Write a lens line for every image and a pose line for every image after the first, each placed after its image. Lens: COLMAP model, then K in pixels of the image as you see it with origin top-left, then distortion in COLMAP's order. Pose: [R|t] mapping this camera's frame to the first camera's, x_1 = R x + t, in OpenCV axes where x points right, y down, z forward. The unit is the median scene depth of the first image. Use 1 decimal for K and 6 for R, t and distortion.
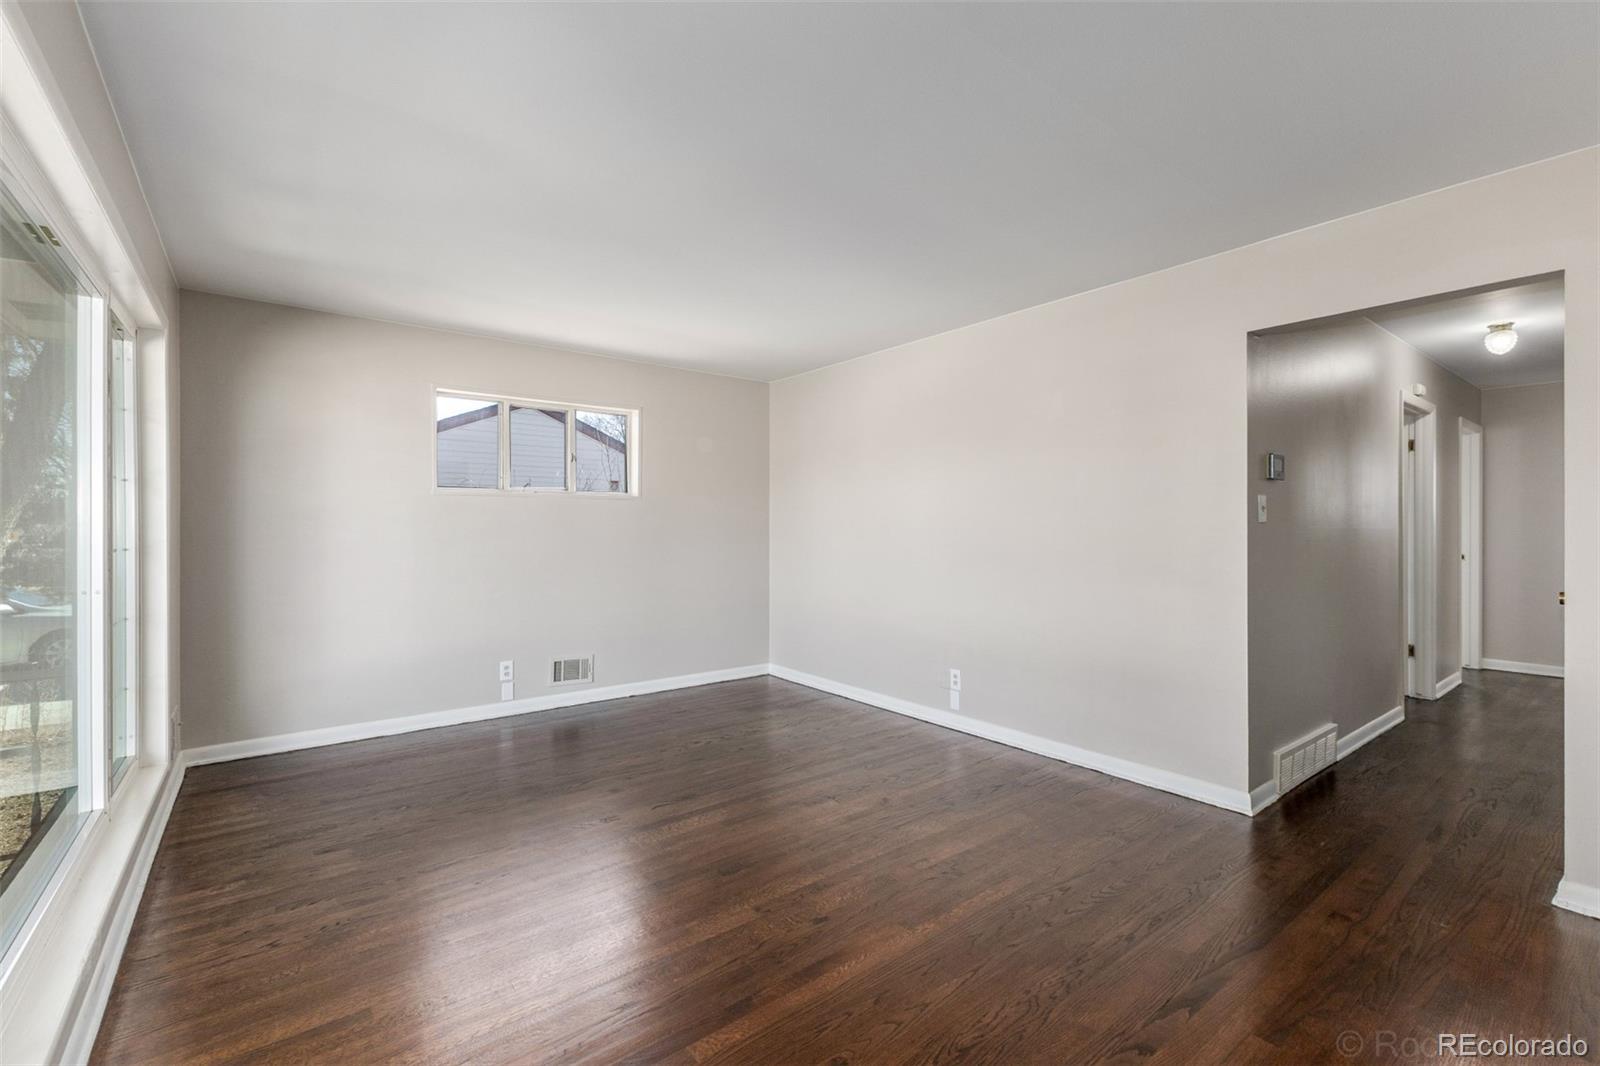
lens RADIAL K [[695.0, 0, 795.3], [0, 695.0, 532.5], [0, 0, 1]] dist [0.010583, -0.001744]
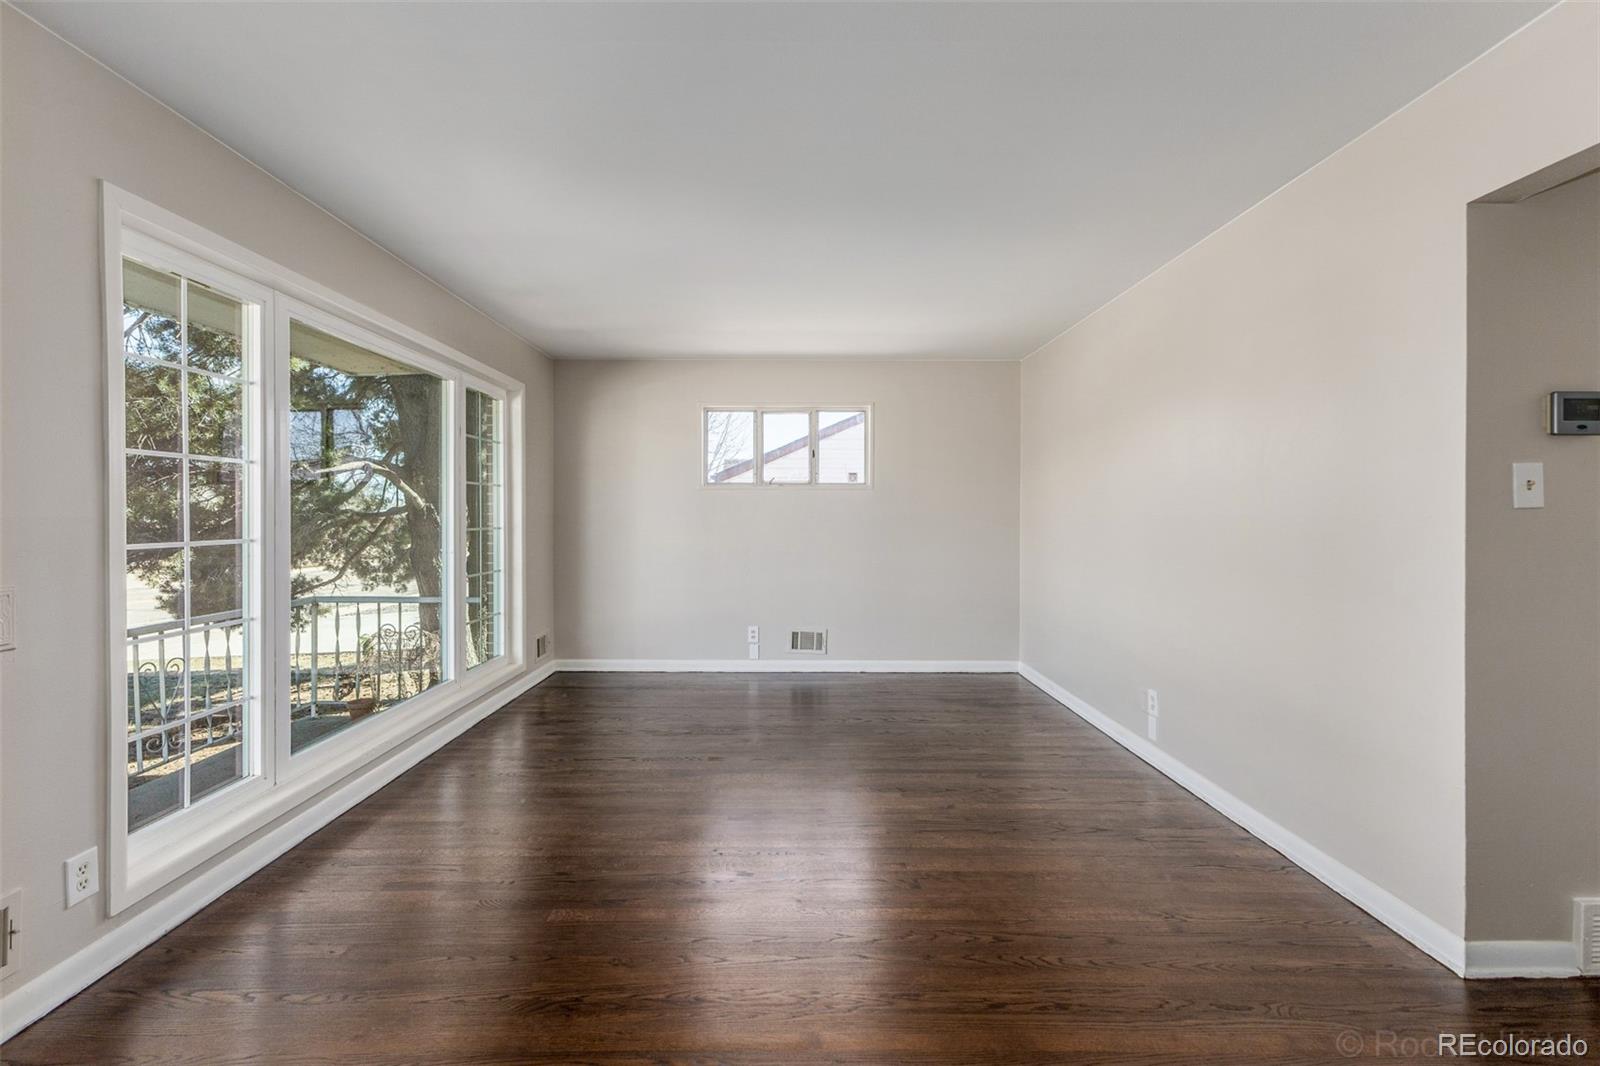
lens RADIAL K [[695.0, 0, 787.8], [0, 695.0, 528.7], [0, 0, 1]] dist [0.010583, -0.001744]
pose [[0.789821, 0.014031, -0.613177, 0.373044], [-0.008529, 0.999893, 0.011894, 0.001231], [0.613279, -0.004164, 0.789856, 0.090568]]
